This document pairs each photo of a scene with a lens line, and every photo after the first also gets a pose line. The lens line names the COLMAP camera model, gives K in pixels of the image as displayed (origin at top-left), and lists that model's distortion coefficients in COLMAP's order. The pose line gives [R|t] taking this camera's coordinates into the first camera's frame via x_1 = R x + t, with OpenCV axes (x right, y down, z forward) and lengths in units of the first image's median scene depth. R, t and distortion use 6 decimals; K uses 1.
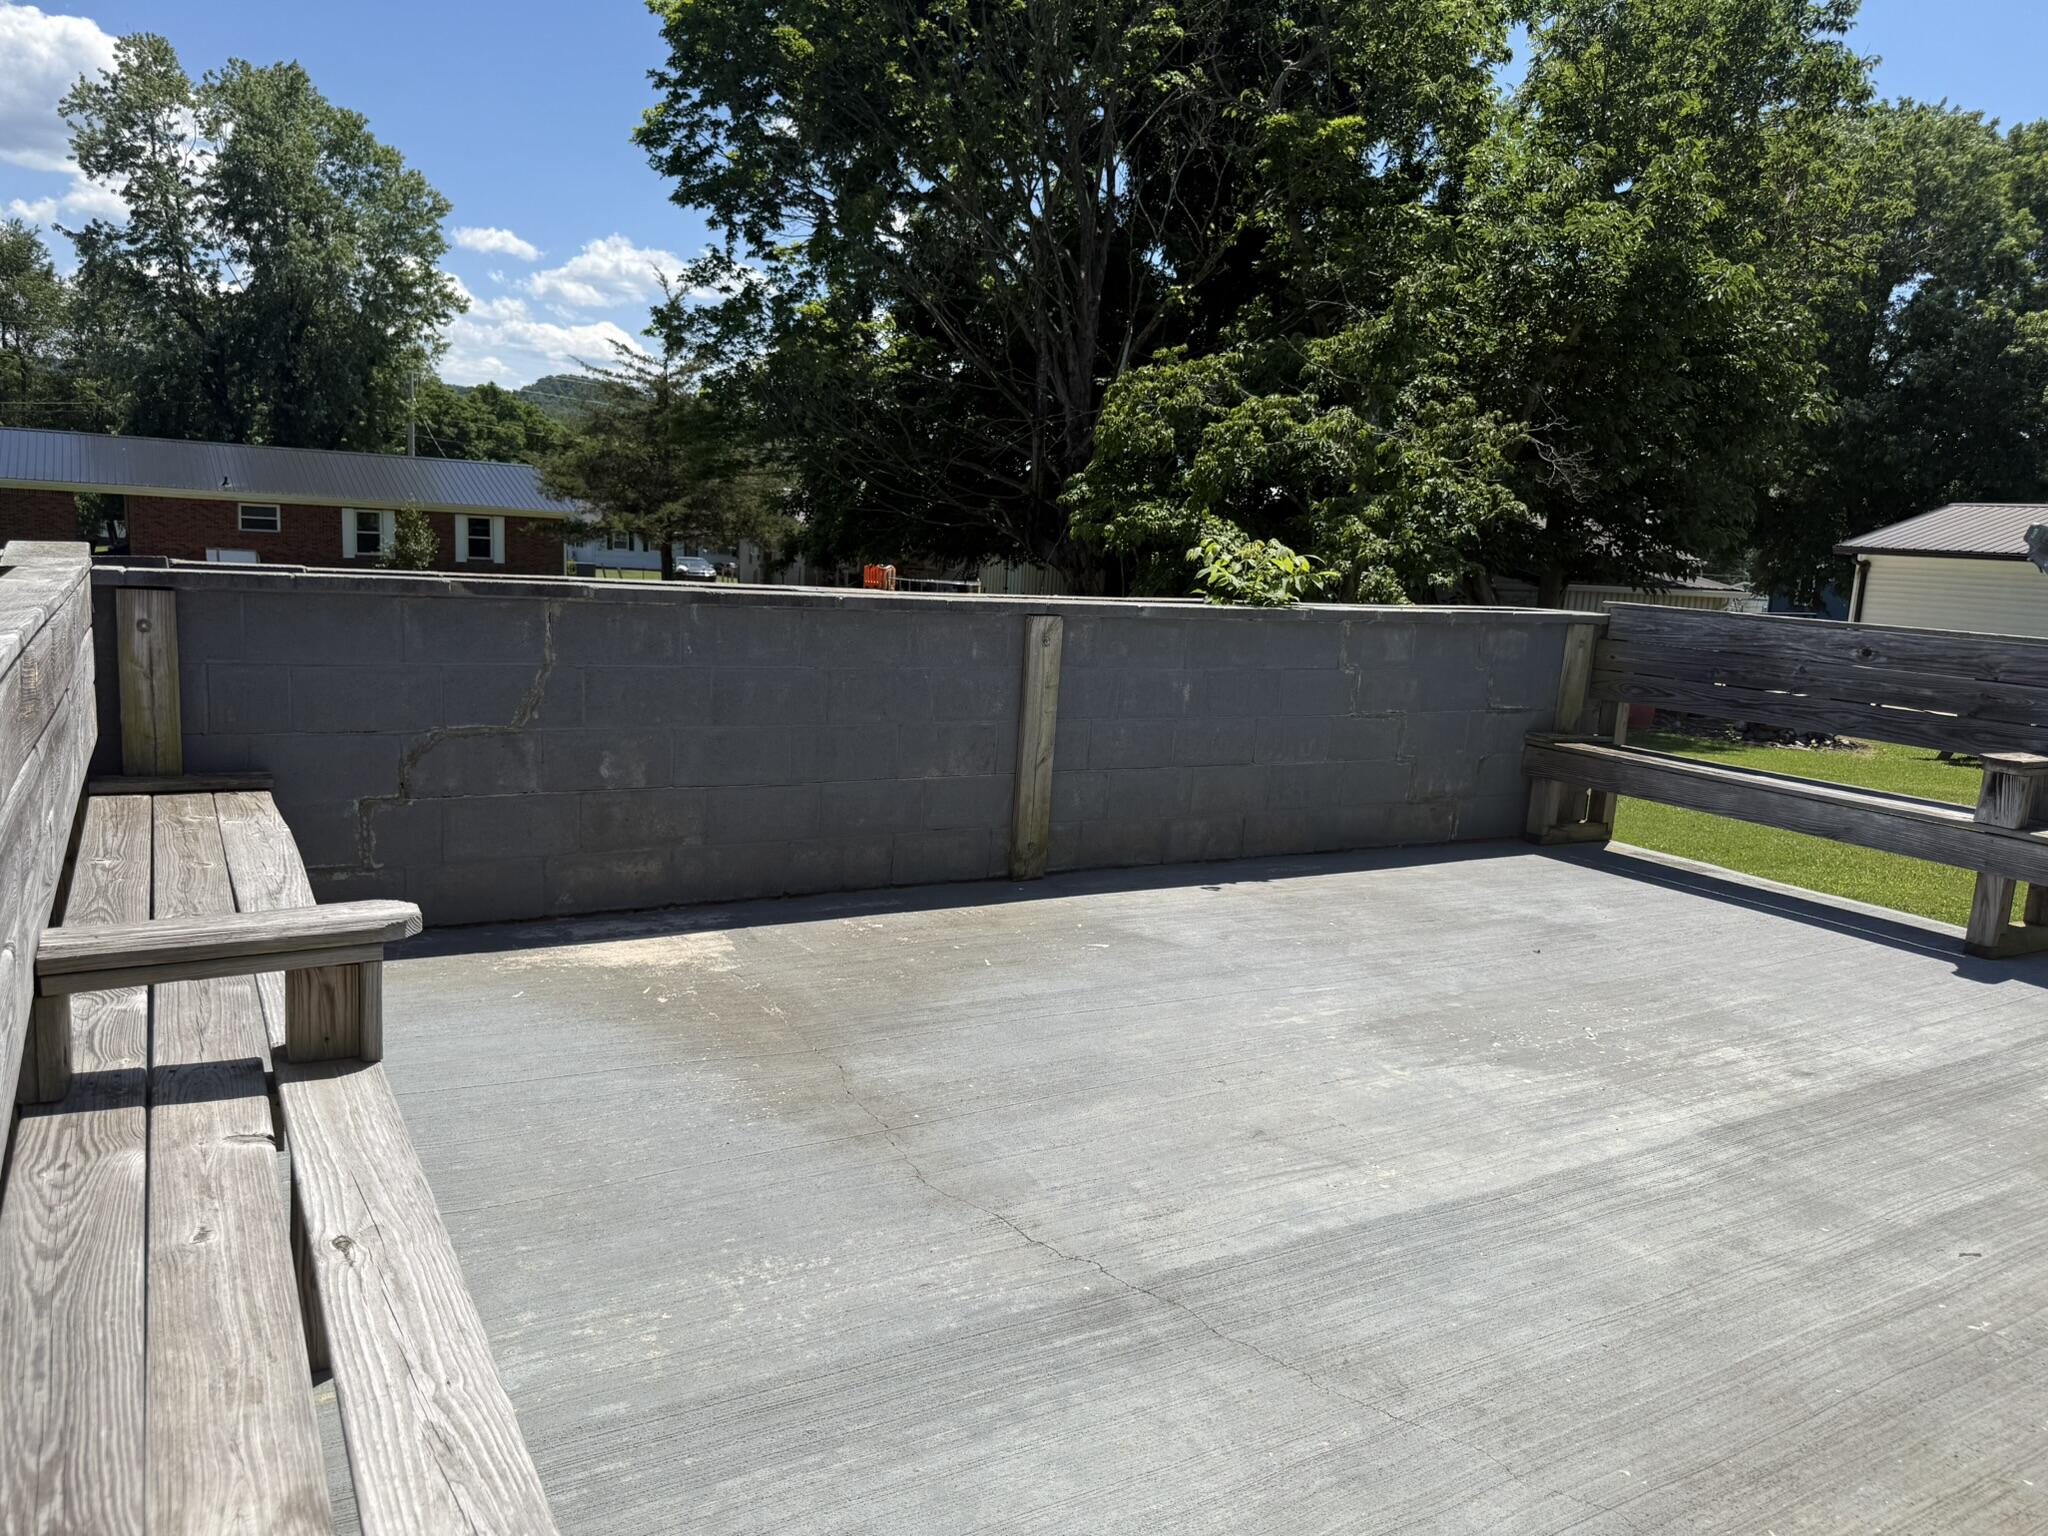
lens RADIAL K [[1438.3, 0, 1024.0], [0, 1438.3, 768.0], [0, 0, 1]] dist [0.030228, -0.058740]
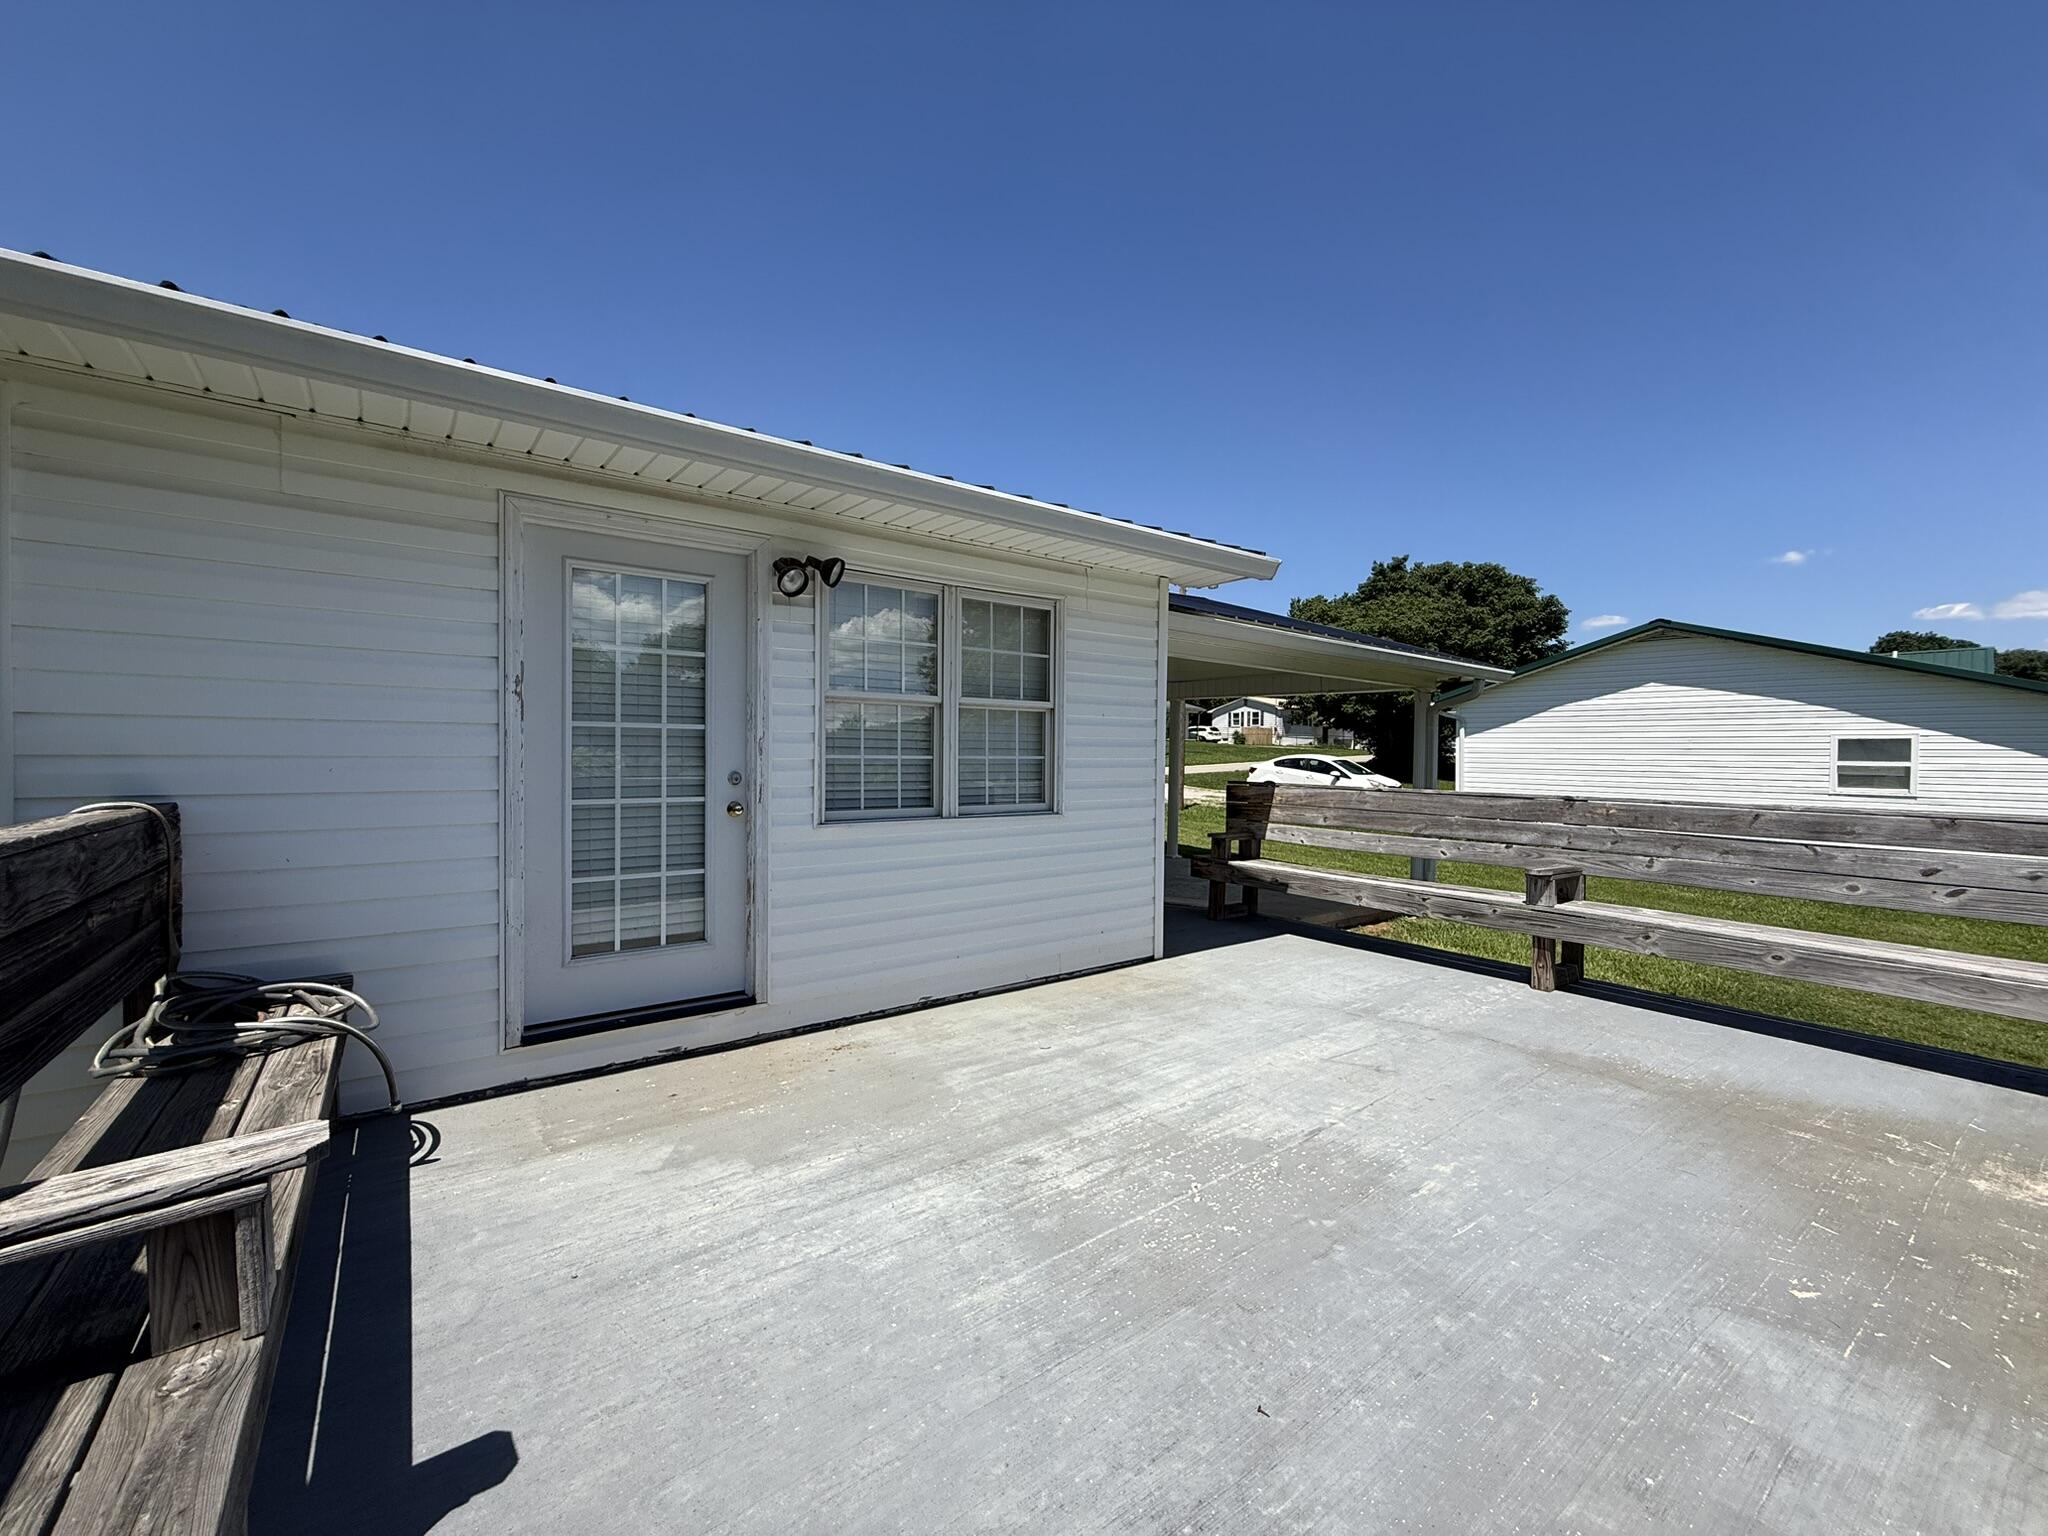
lens RADIAL K [[812.3, 0, 1024.0], [0, 812.3, 768.0], [0, 0, 1]] dist [-0.000106, 0.000062]
pose [[-0.991280, -0.062589, -0.115961, 0.743869], [-0.081916, 0.981994, 0.170227, -0.266223], [0.103218, 0.178242, -0.978558, 1.860405]]
